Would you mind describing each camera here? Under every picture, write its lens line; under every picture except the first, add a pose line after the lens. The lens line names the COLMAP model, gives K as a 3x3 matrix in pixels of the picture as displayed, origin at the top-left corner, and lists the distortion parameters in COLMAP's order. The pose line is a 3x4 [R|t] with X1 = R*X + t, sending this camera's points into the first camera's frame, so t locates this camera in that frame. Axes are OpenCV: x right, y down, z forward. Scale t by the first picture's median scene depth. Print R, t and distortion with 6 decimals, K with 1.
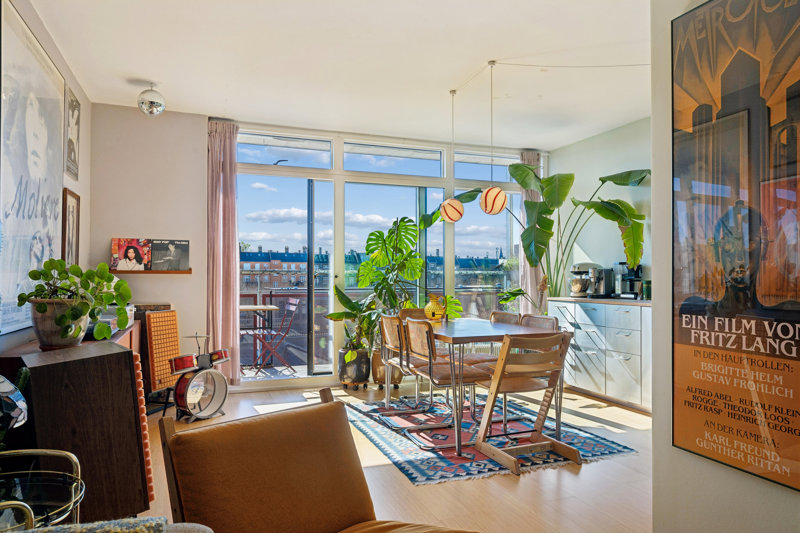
lens RADIAL K [[529.8, 0, 400.4], [0, 529.8, 278.0], [0, 0, 1]] dist [0.001955, 0.000253]
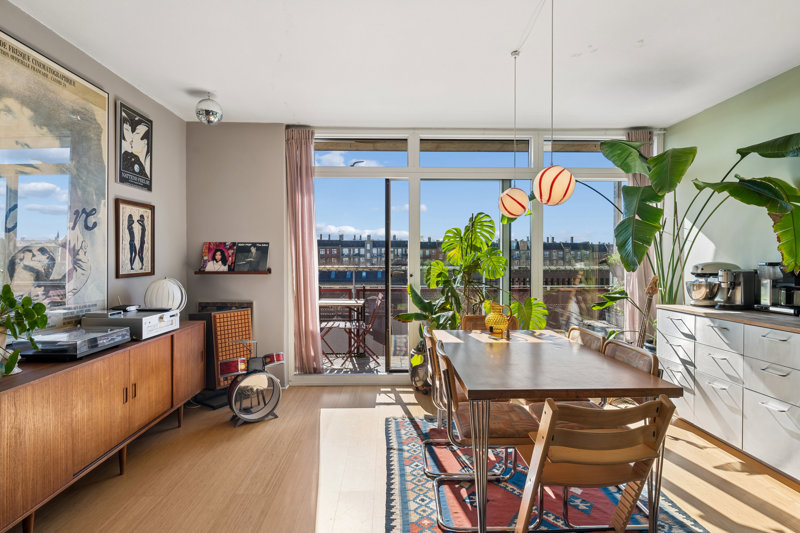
lens RADIAL K [[399.0, 0, 400.7], [0, 399.0, 269.1], [0, 0, 1]] dist [-0.001949, -0.000742]
pose [[0.943336, 0.006559, -0.331775, 0.115196], [0.000658, 0.999766, 0.021635, -0.032968], [0.331840, -0.020627, 0.943110, 0.309485]]
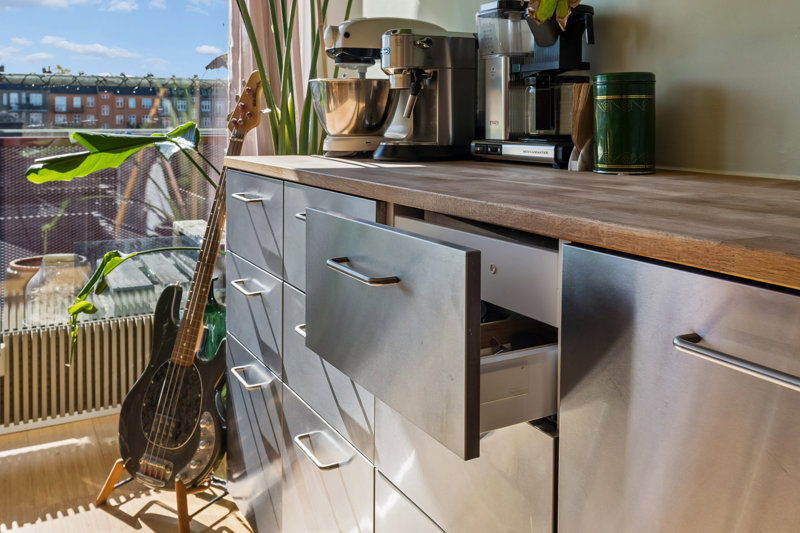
lens RADIAL K [[720.6, 0, 400.0], [0, 720.6, 139.4], [0, 0, 1]] dist [0.008385, 0.004416]
pose [[0.990772, -0.001175, 0.135537, 0.328551], [-0.002399, 0.999654, 0.026203, 0.021152], [-0.135521, -0.026286, 0.990426, 0.698878]]
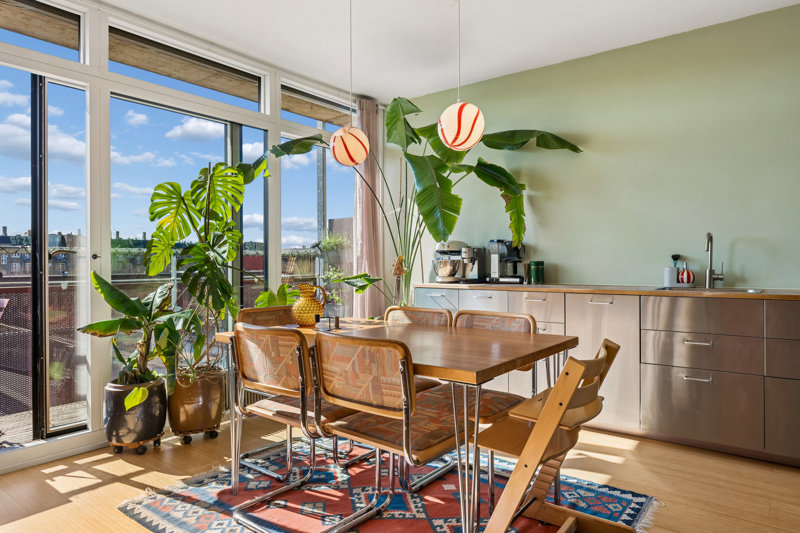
lens RADIAL K [[508.7, 0, 400.0], [0, 508.7, 266.5], [0, 0, 1]] dist [-0.002373, -0.001716]
pose [[0.856611, -0.007717, 0.515906, -0.130236], [0.004626, 0.999963, 0.007276, 0.005790], [-0.515943, -0.003846, 0.856615, 0.392088]]
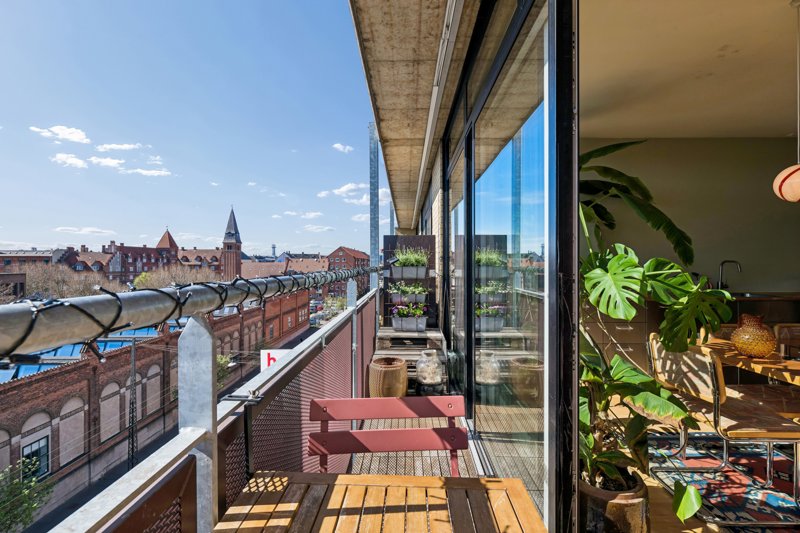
lens RADIAL K [[346.7, 0, 399.7], [0, 346.7, 265.4], [0, 0, 1]] dist [-0.005246, -0.000184]
pose [[0.373475, -0.006684, 0.927616, -0.399914], [0.002886, 0.999978, 0.006043, -0.026031], [-0.927636, 0.000420, 0.373486, 1.088790]]
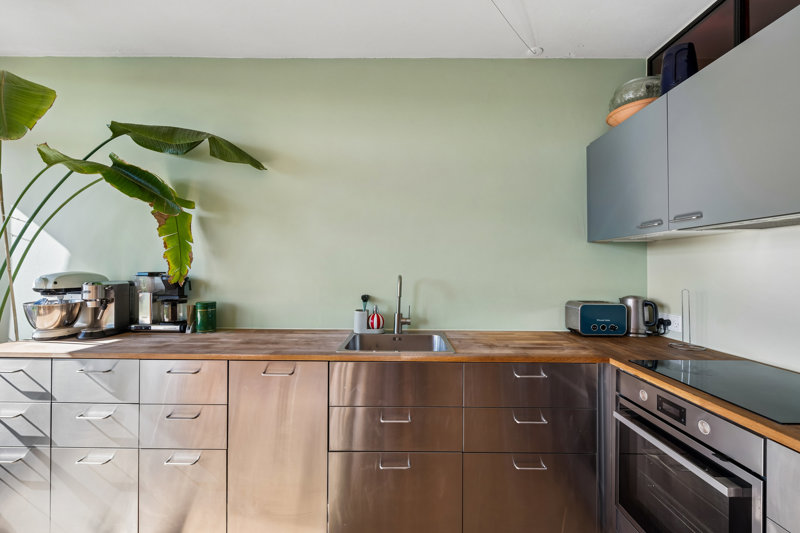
lens RADIAL K [[337.0, 0, 400.9], [0, 337.0, 265.2], [0, 0, 1]] dist [-0.001192, -0.000173]
pose [[0.370027, 0.009792, 0.928970, 0.160563], [-0.005973, 0.999949, -0.008161, -0.036507], [-0.929002, -0.002529, 0.370066, 0.585755]]
